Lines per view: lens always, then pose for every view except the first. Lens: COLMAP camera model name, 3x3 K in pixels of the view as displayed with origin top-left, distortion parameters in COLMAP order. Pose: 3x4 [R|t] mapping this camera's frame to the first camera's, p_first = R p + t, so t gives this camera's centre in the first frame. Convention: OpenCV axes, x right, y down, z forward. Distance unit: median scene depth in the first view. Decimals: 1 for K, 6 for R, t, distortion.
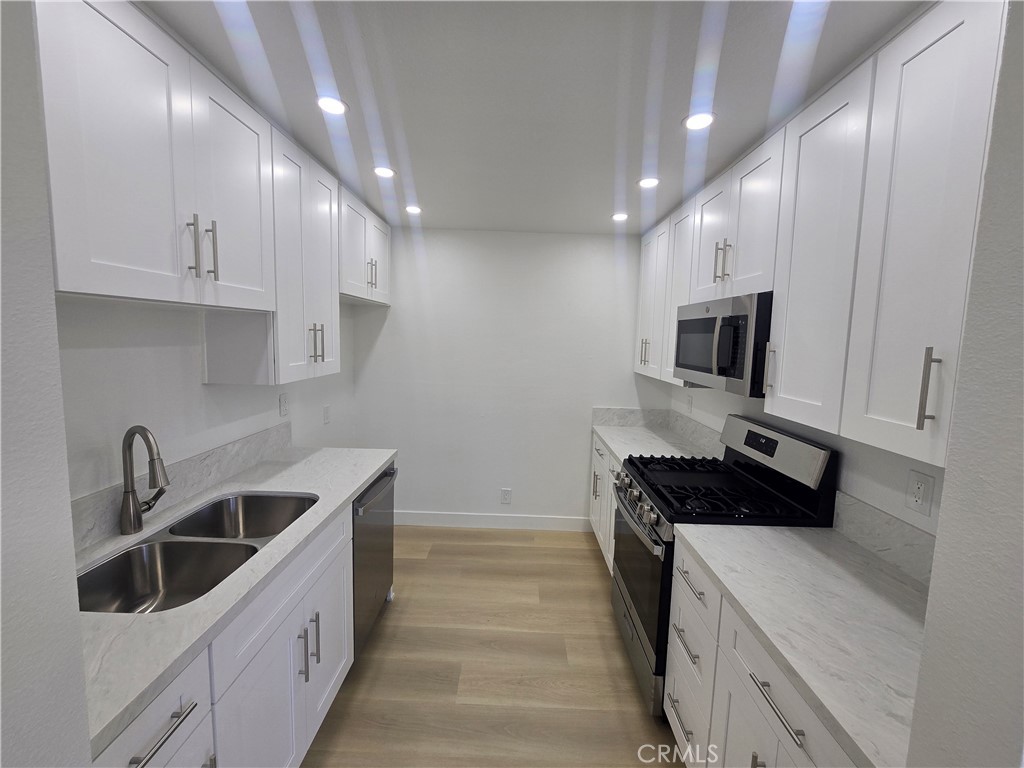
lens RADIAL K [[419.6, 0, 514.3], [0, 419.6, 378.5], [0, 0, 1]] dist [0.004864, 0.000586]
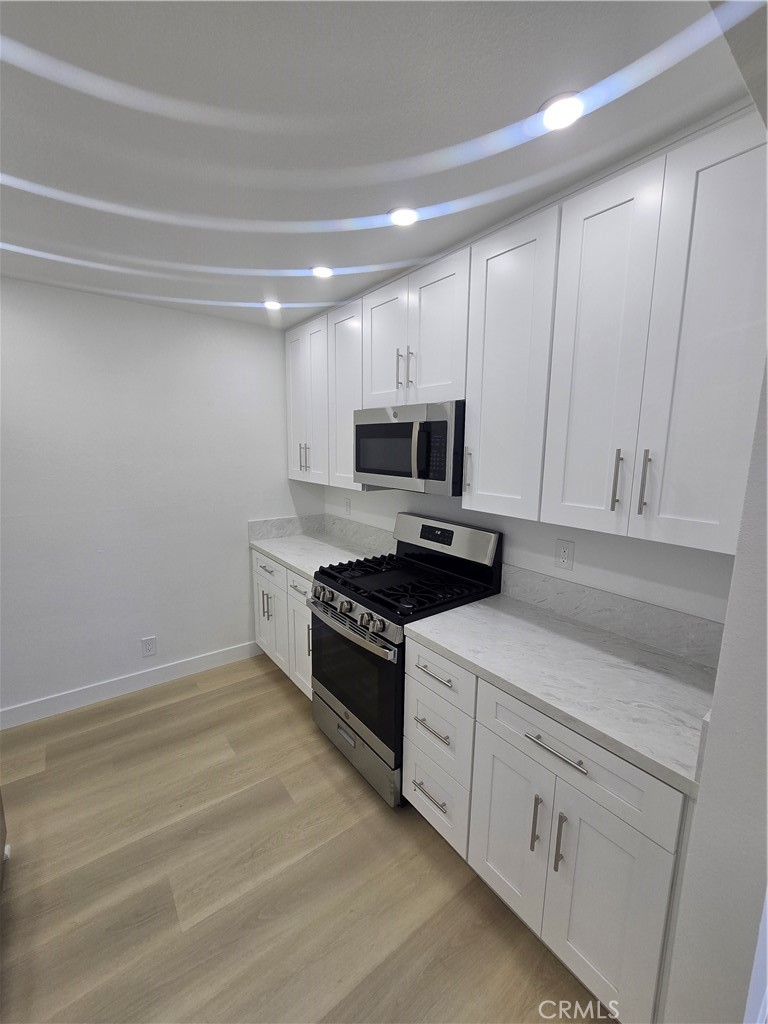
lens RADIAL K [[419.6, 0, 384.6], [0, 419.6, 515.1], [0, 0, 1]] dist [0.004864, 0.000586]
pose [[0.786498, -0.119852, 0.605852, -0.212259], [0.071972, 0.992092, 0.102828, -0.027182], [-0.613385, -0.037270, 0.788904, 0.192250]]
